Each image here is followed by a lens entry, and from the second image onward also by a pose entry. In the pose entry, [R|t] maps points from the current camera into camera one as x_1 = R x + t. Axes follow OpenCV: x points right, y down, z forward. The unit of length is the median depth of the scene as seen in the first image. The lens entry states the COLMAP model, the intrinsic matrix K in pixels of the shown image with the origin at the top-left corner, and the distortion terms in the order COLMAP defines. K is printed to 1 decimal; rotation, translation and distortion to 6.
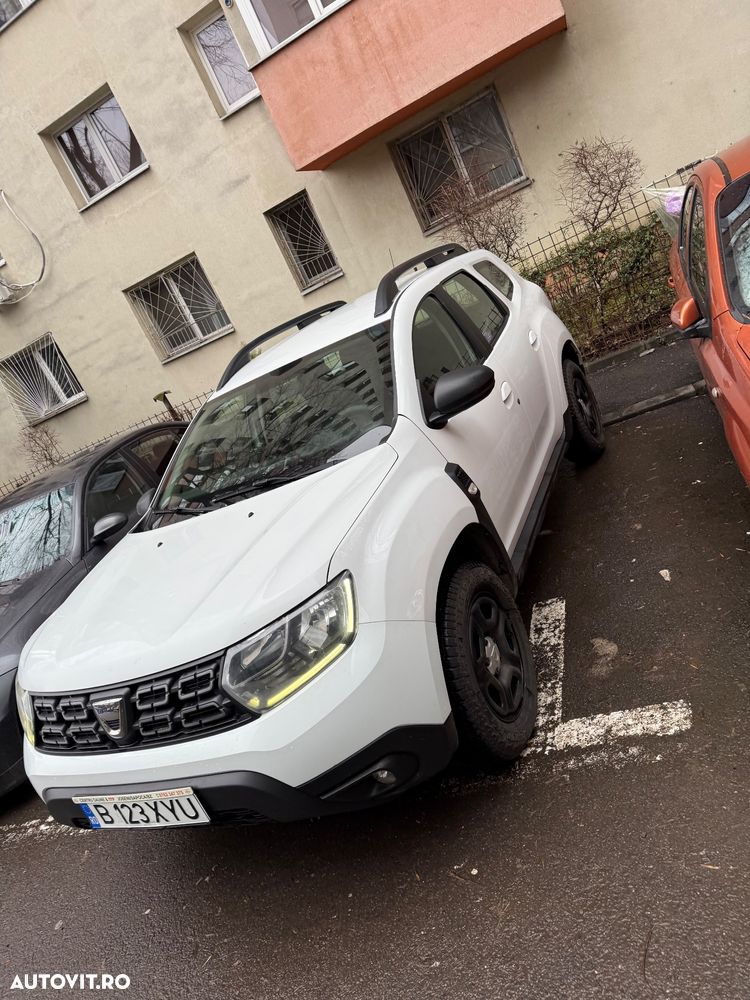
lens RADIAL K [[692.9, 0, 366.8], [0, 692.9, 482.4], [0, 0, 1]] dist [0.059446, -0.068381]
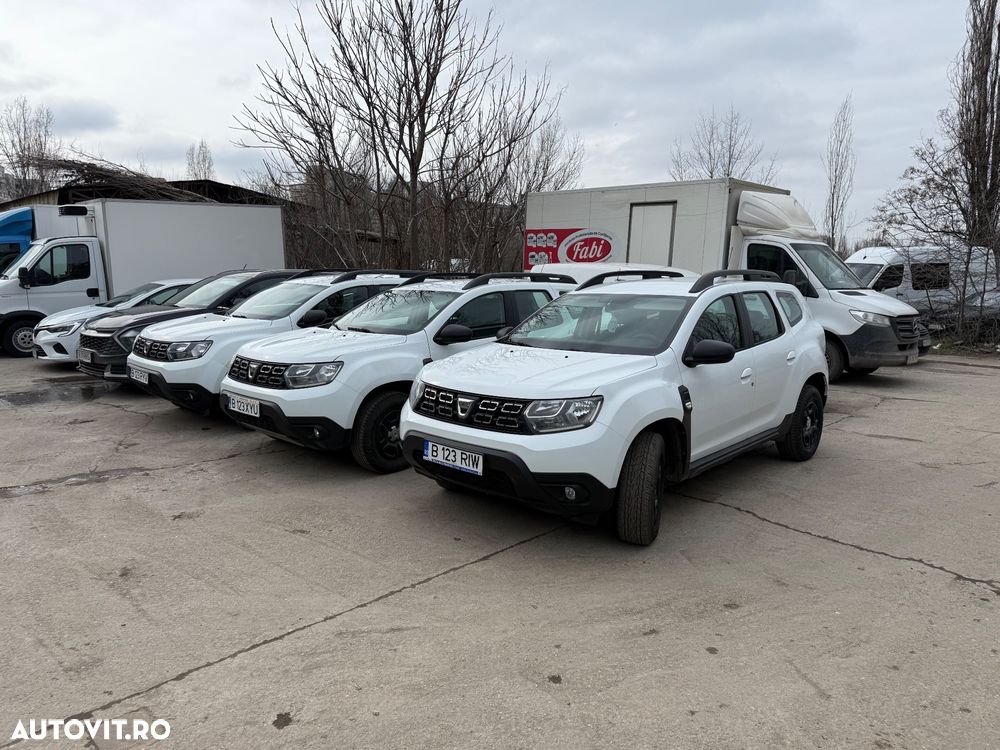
lens RADIAL K [[692.9, 0, 499.9], [0, 692.9, 358.8], [0, 0, 1]] dist [0.059446, -0.068381]
pose [[0.856833, 0.461735, -0.229428, 0.118420], [-0.477736, 0.878349, -0.016456, 0.197069], [0.193920, 0.123706, 0.973187, -0.946569]]
